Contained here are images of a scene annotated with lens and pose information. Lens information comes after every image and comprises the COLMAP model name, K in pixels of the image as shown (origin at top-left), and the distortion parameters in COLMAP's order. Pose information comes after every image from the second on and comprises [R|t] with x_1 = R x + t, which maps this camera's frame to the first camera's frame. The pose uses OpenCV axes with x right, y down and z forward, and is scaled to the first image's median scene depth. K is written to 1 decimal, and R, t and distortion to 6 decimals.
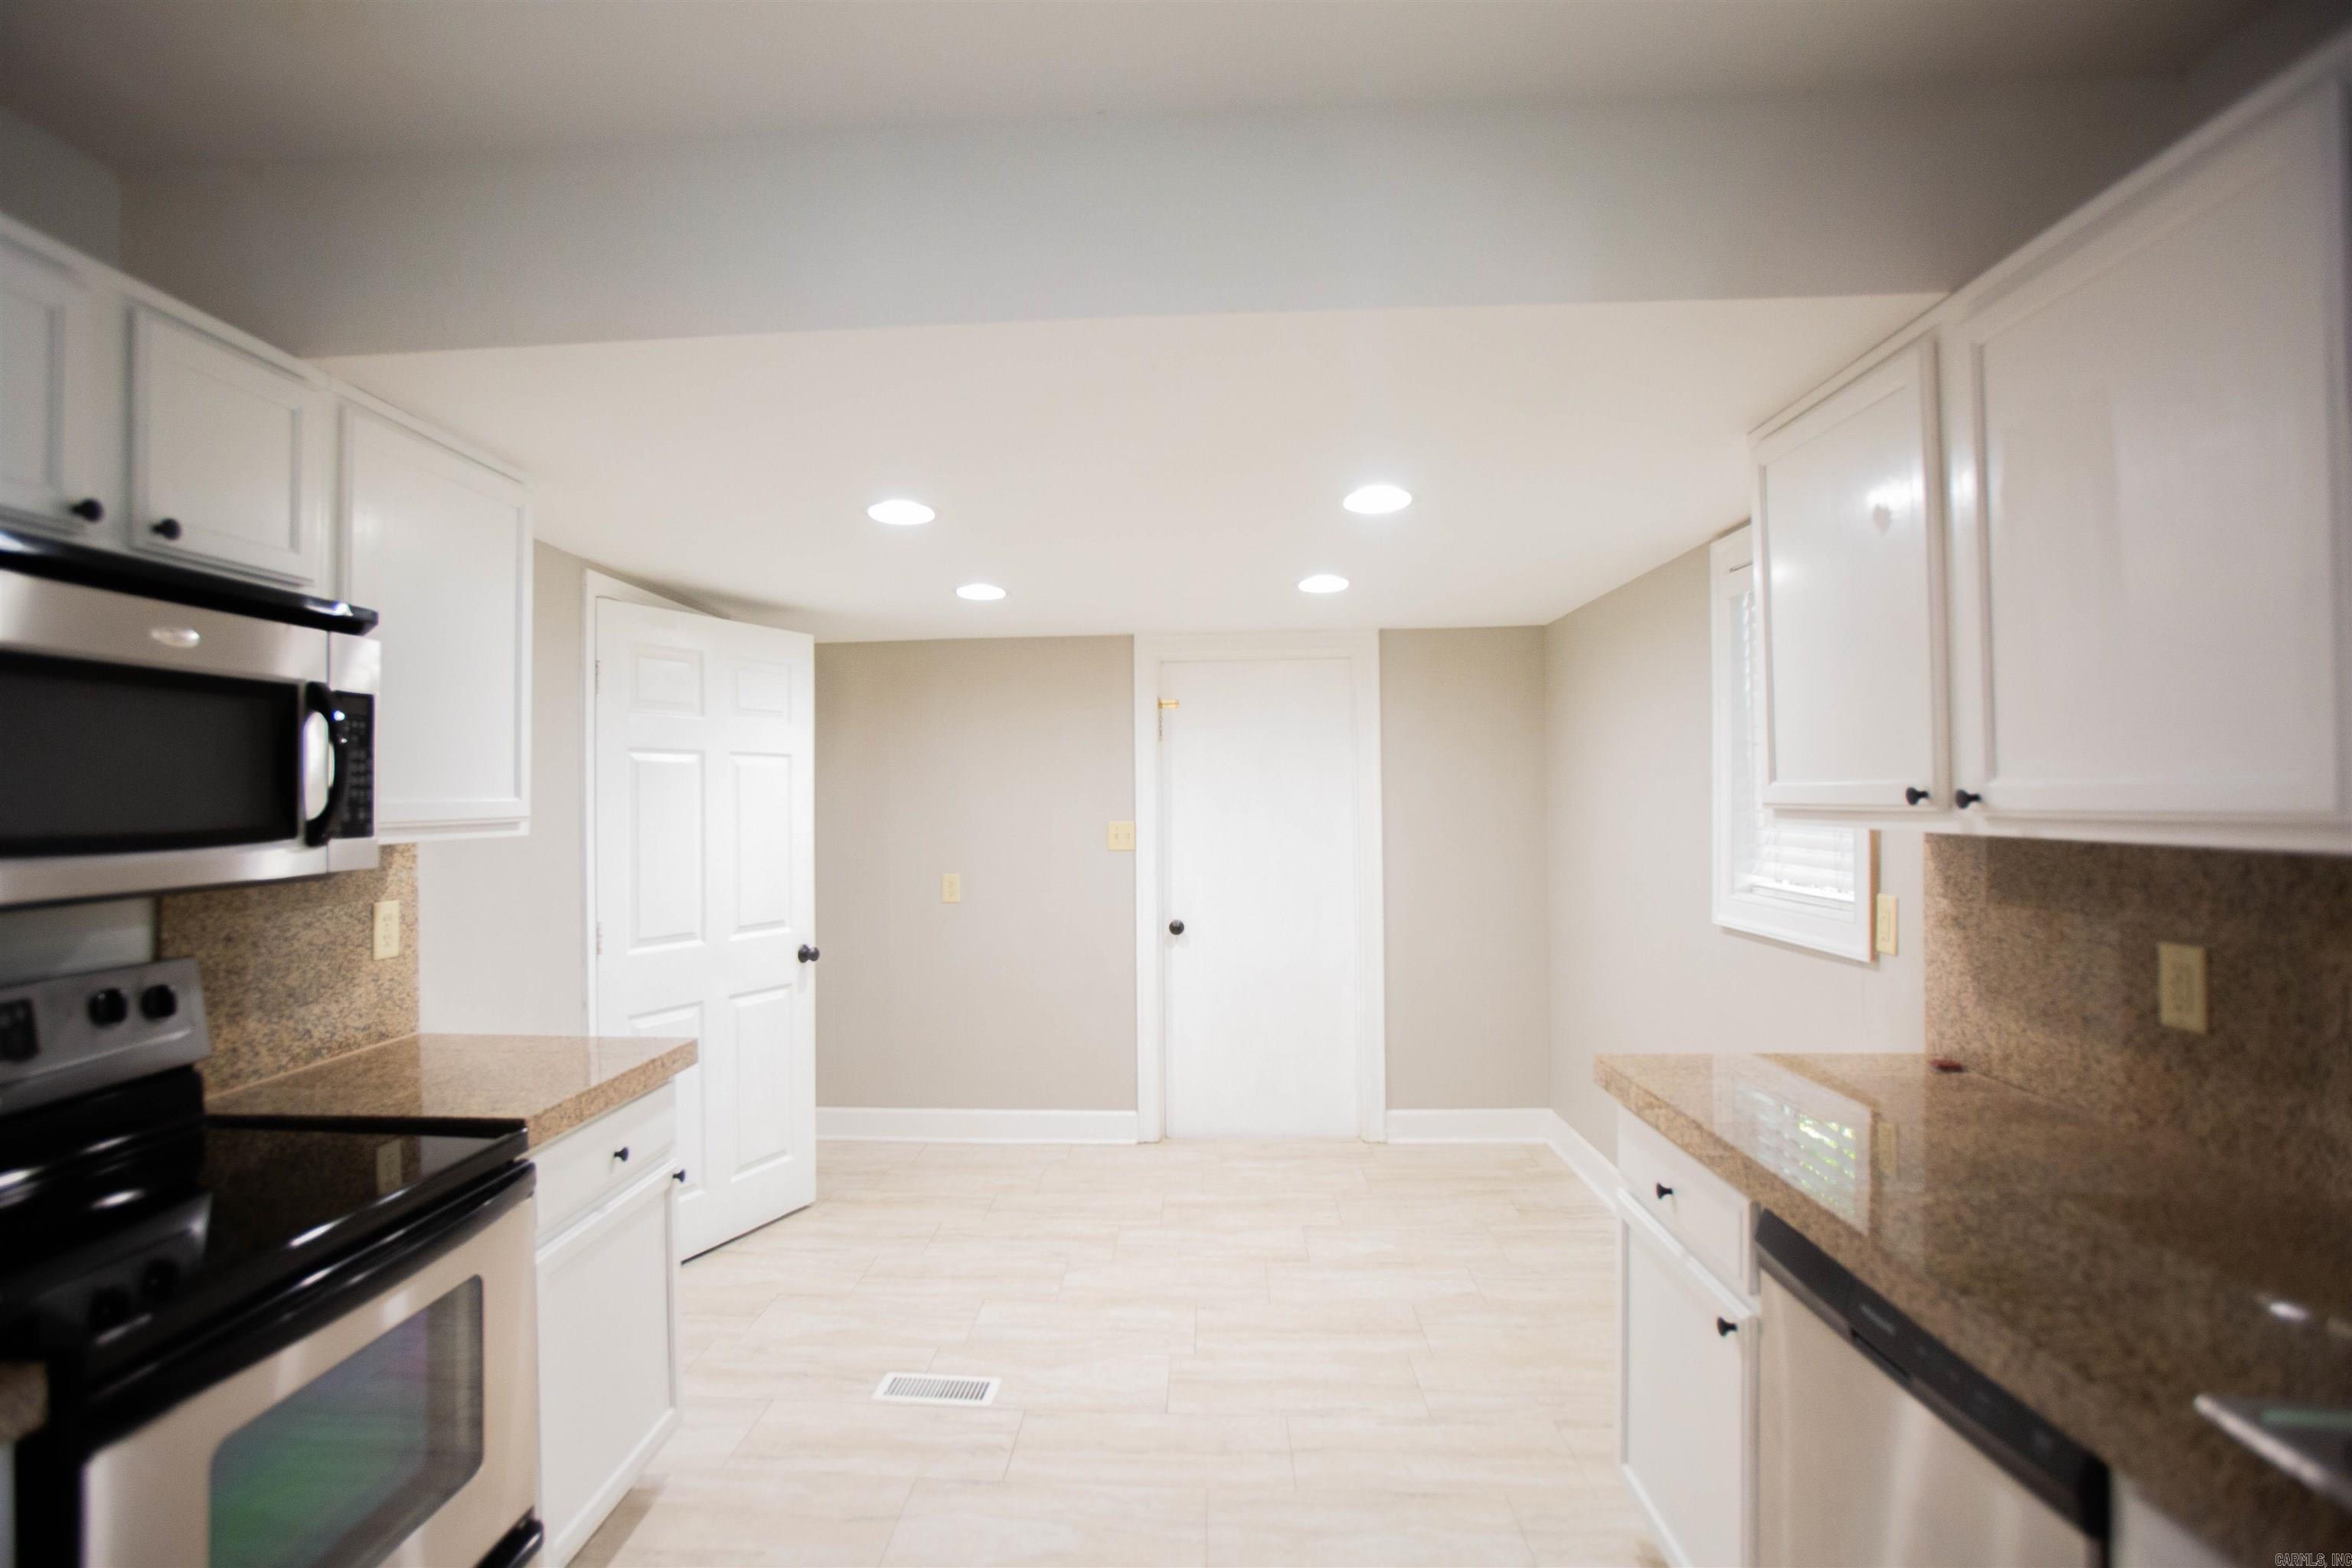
lens RADIAL K [[1159.7, 0, 1146.5], [0, 1159.7, 787.2], [0, 0, 1]] dist [-0.050120, 0.022471]
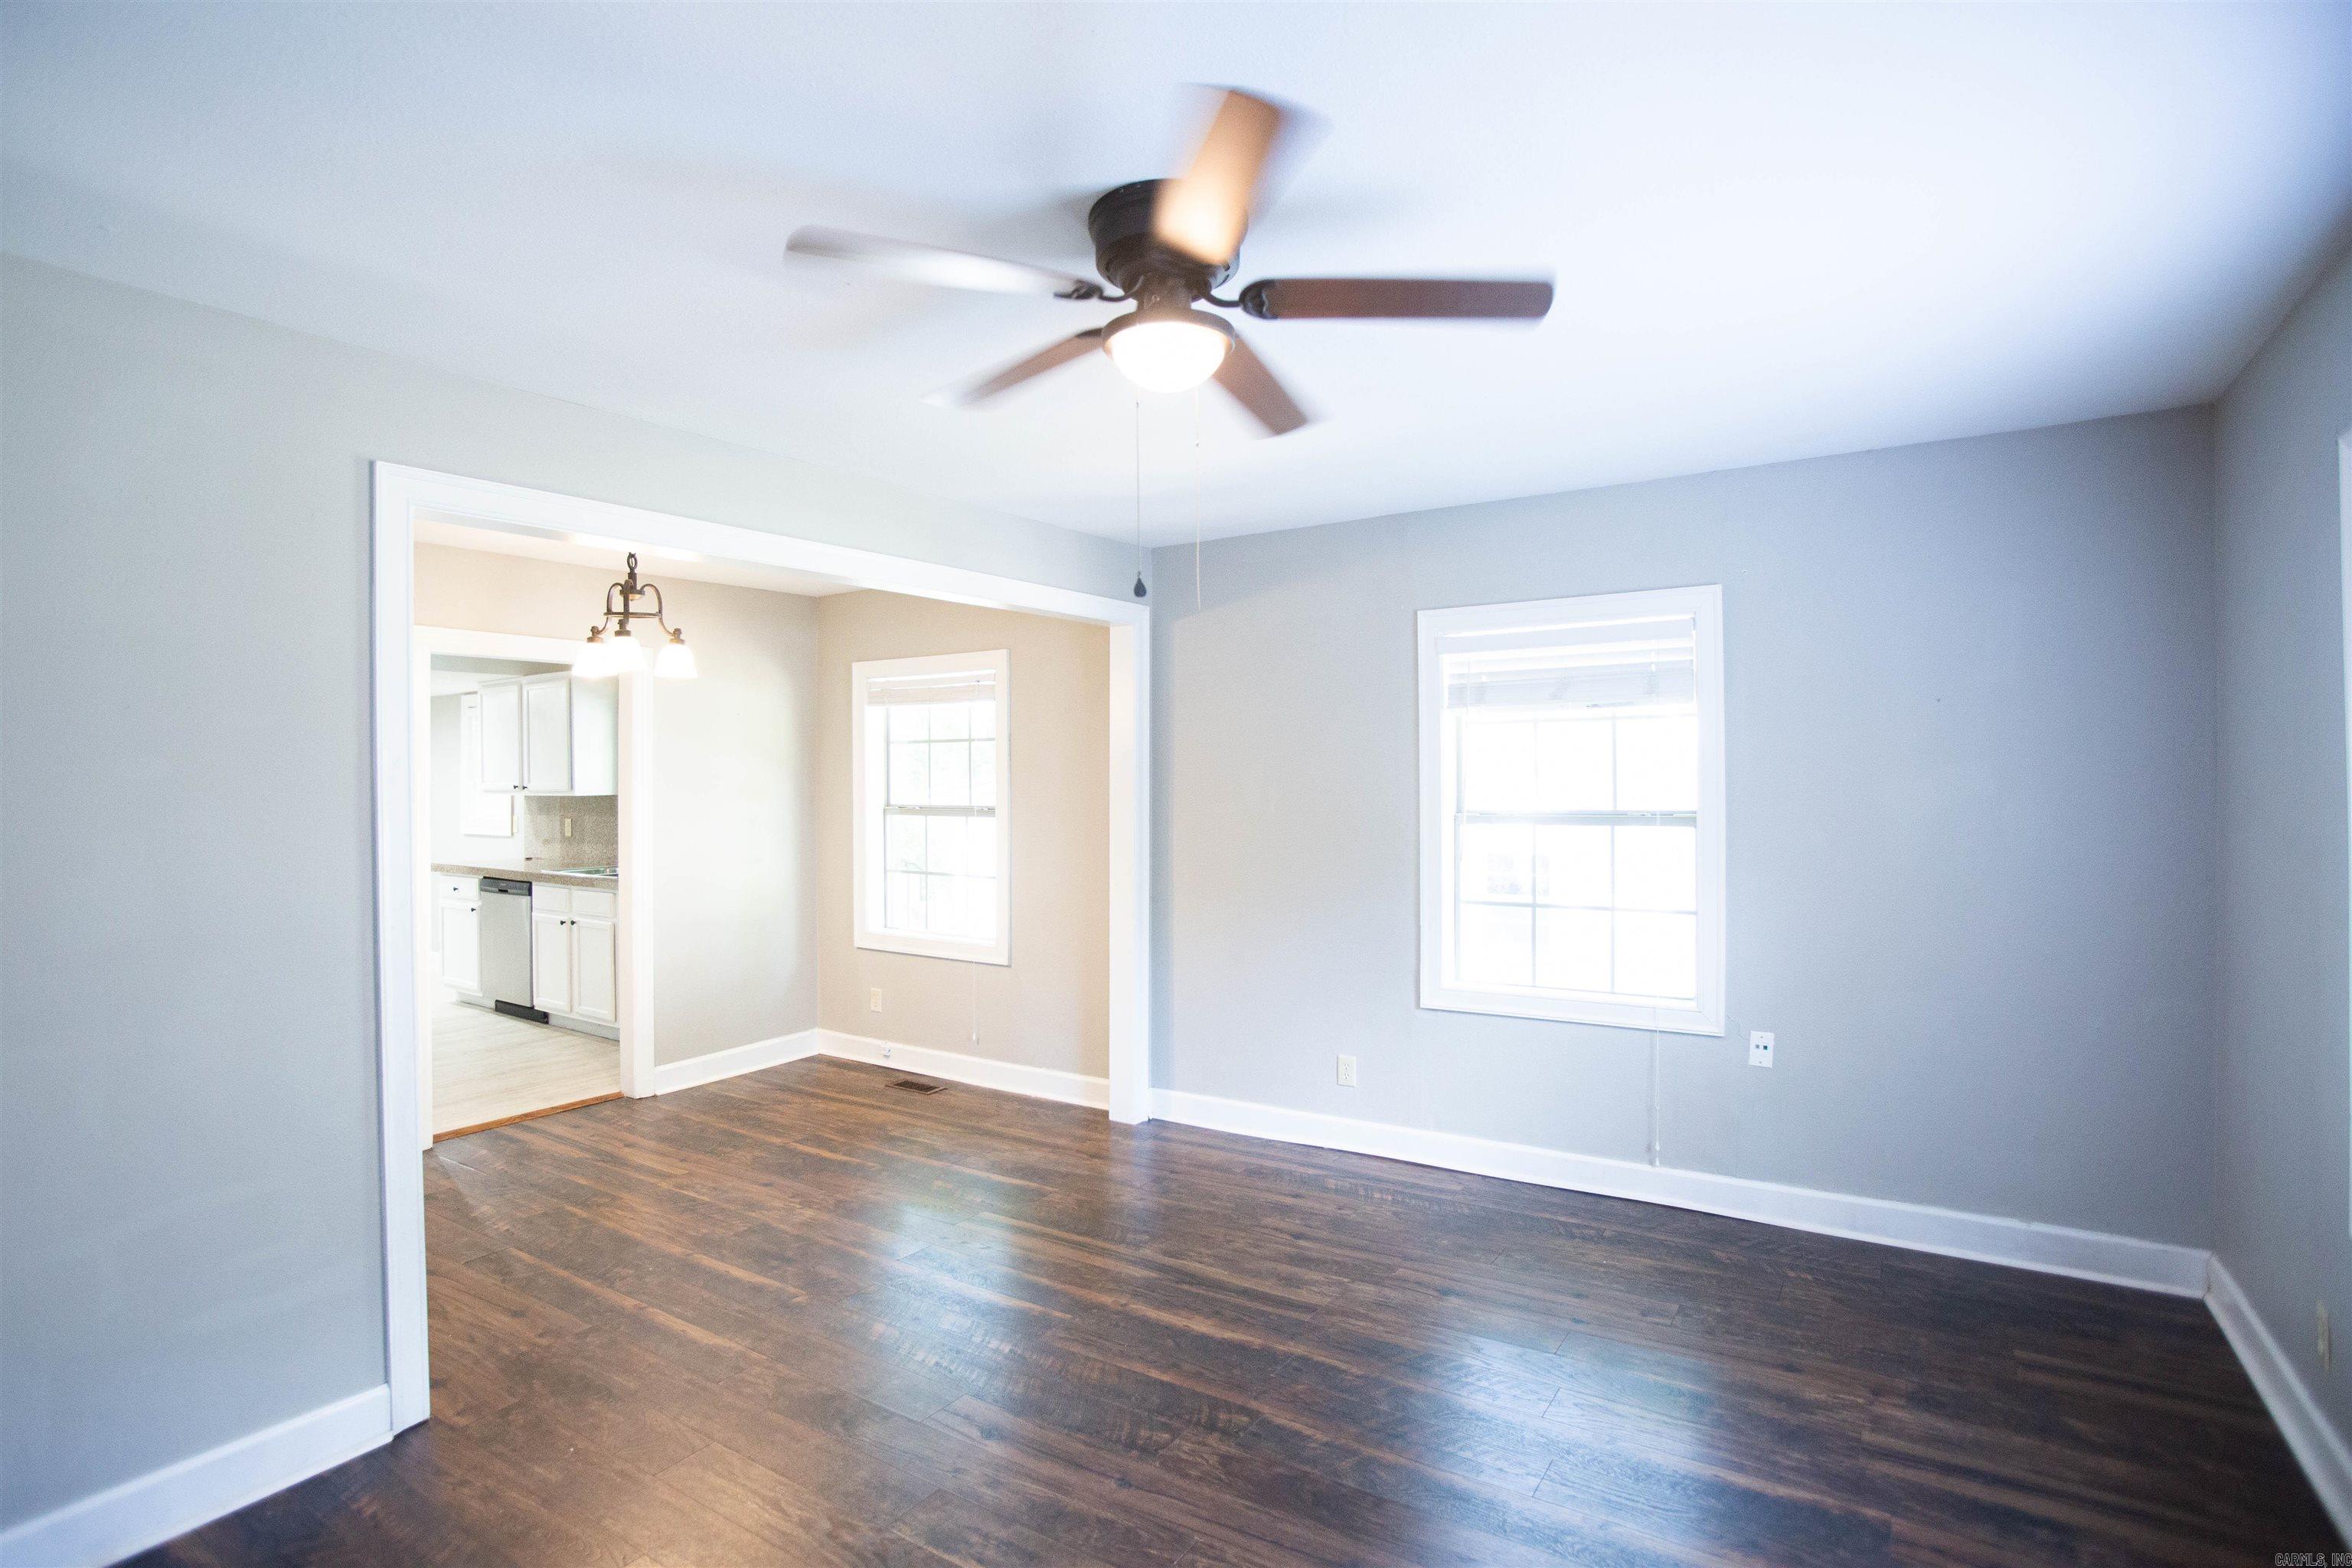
lens RADIAL K [[1194.3, 0, 1147.6], [0, 1194.3, 777.5], [0, 0, 1]] dist [-0.037450, 0.013309]
pose [[0.525684, 0.008161, 0.850641, -1.494891], [-0.008274, 0.999956, -0.004480, -0.024520], [-0.850640, -0.004684, 0.525728, -2.697694]]
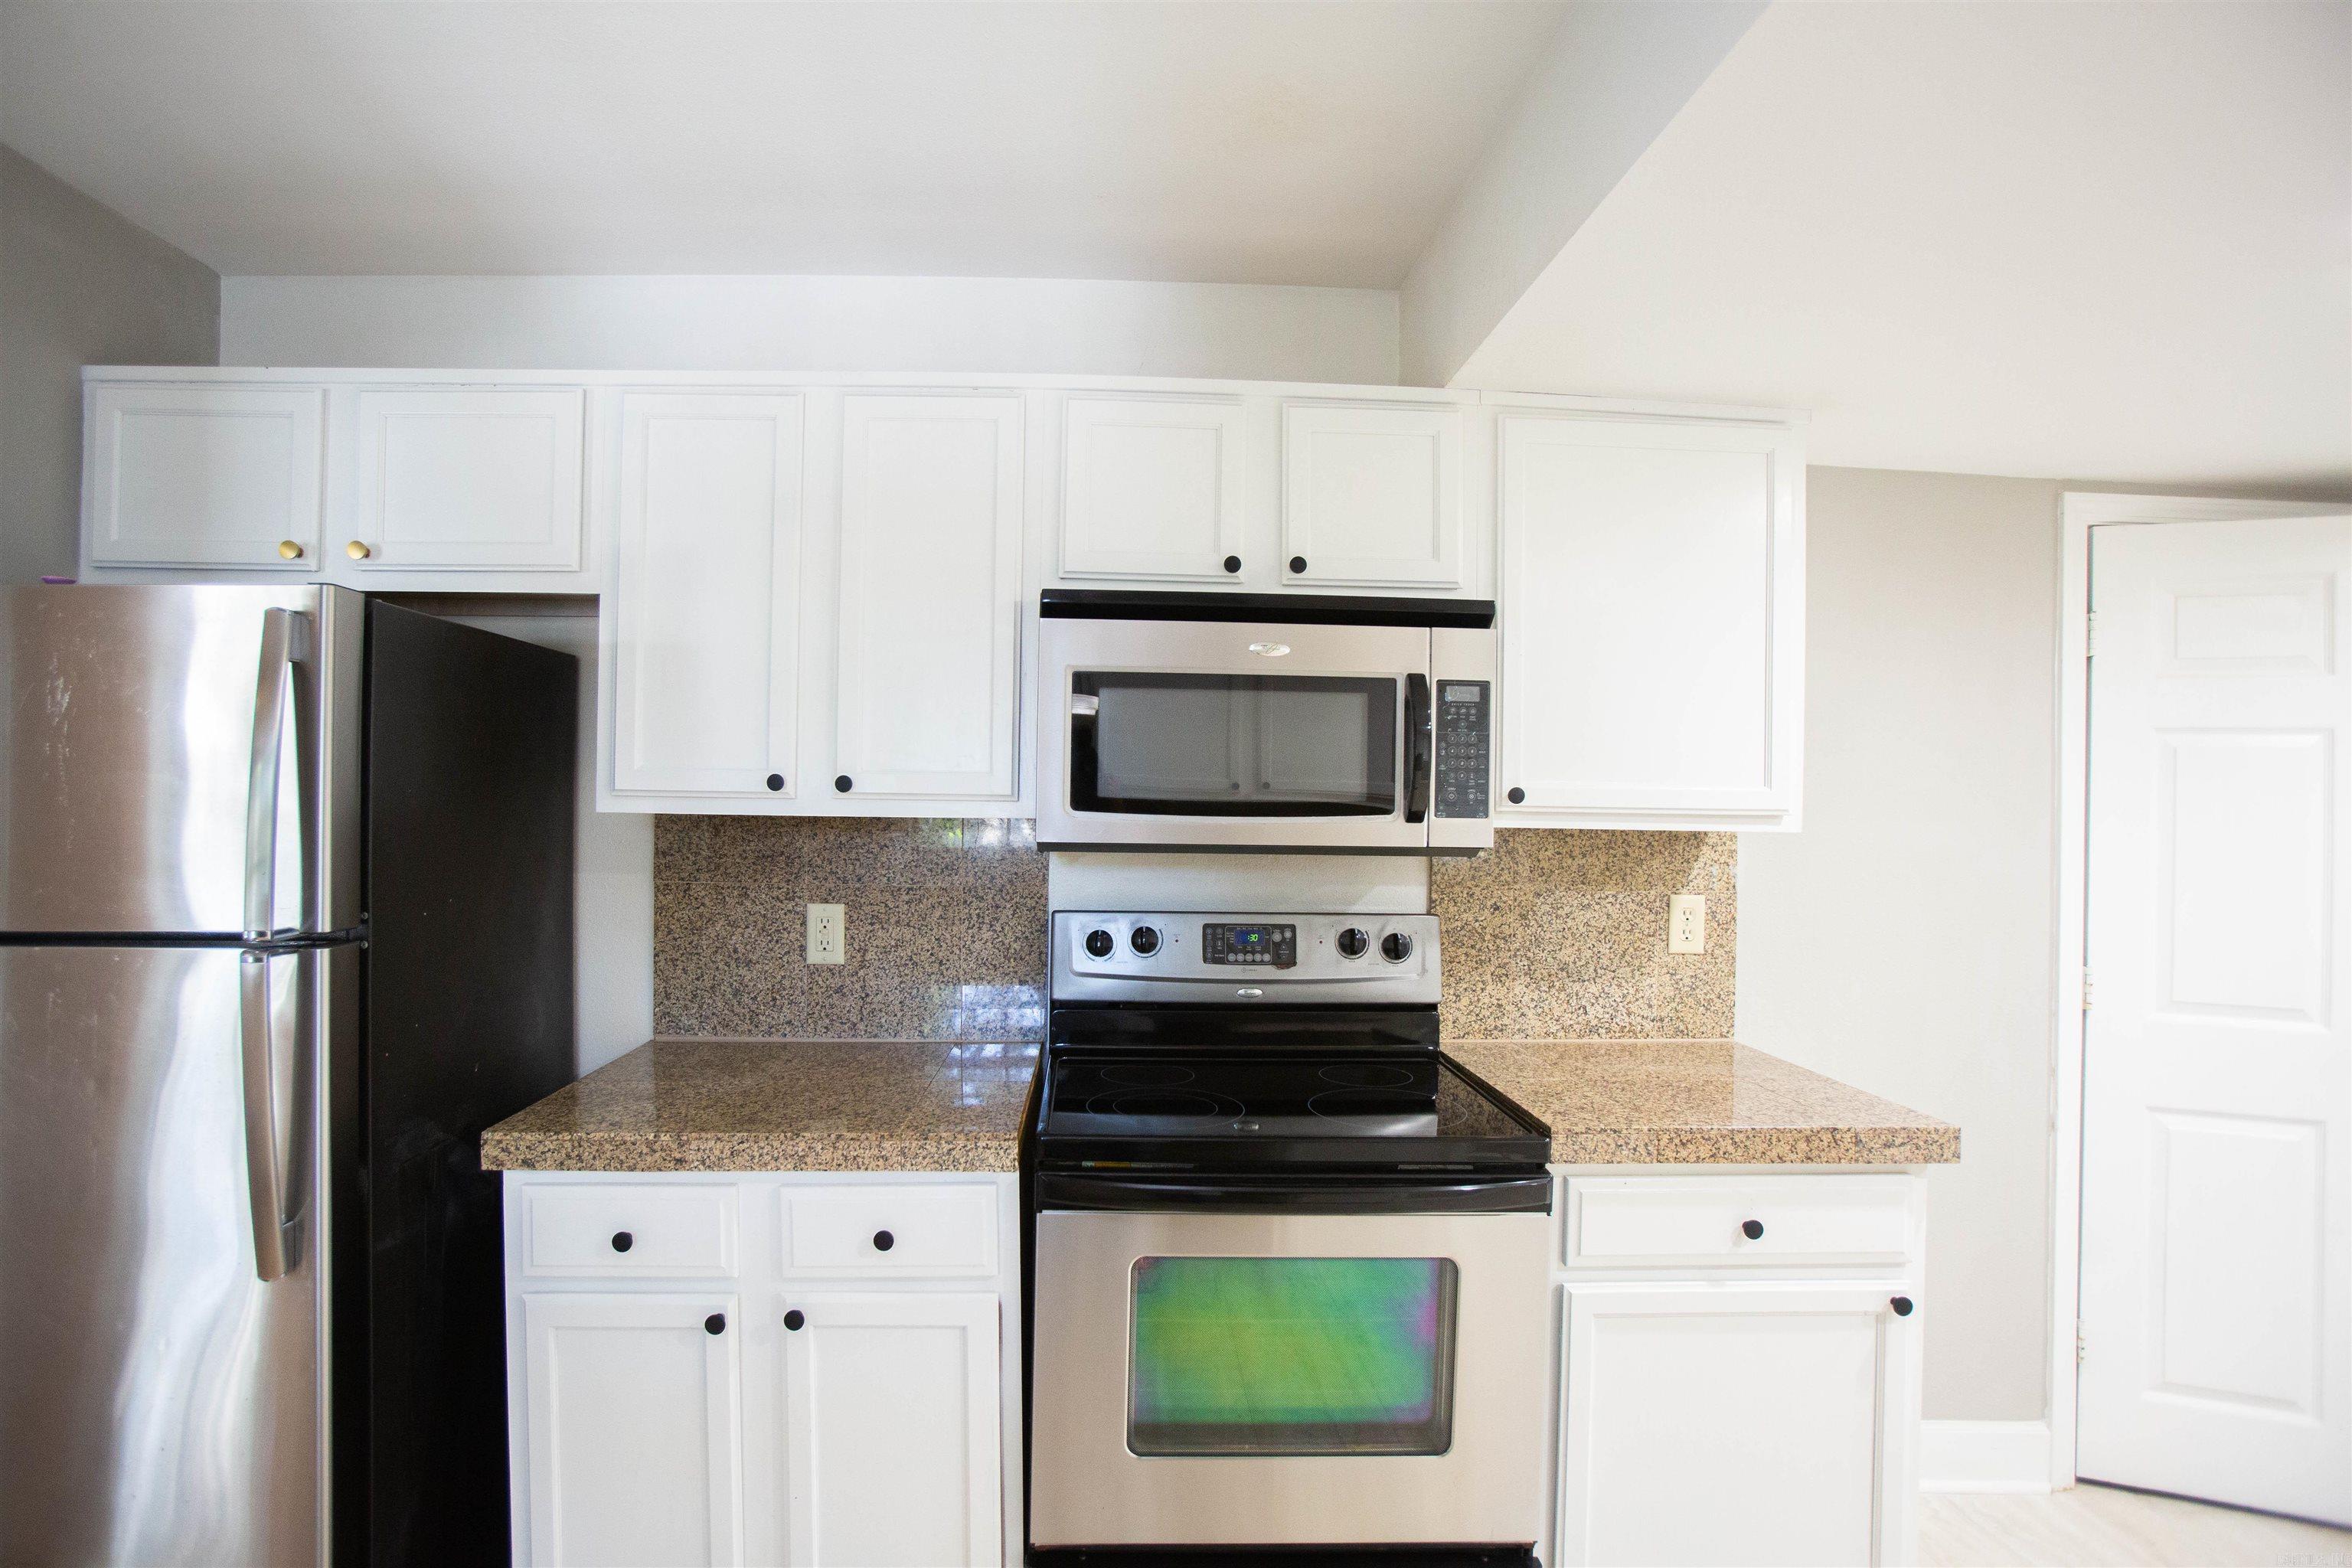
lens RADIAL K [[1172.7, 0, 1117.8], [0, 1172.7, 788.4], [0, 0, 1]] dist [-0.068271, 0.033494]
pose [[0.082851, -0.001506, -0.996561, 0.295570], [-0.012550, 0.999918, -0.002554, 0.019854], [0.996483, 0.012719, 0.082825, 0.473003]]
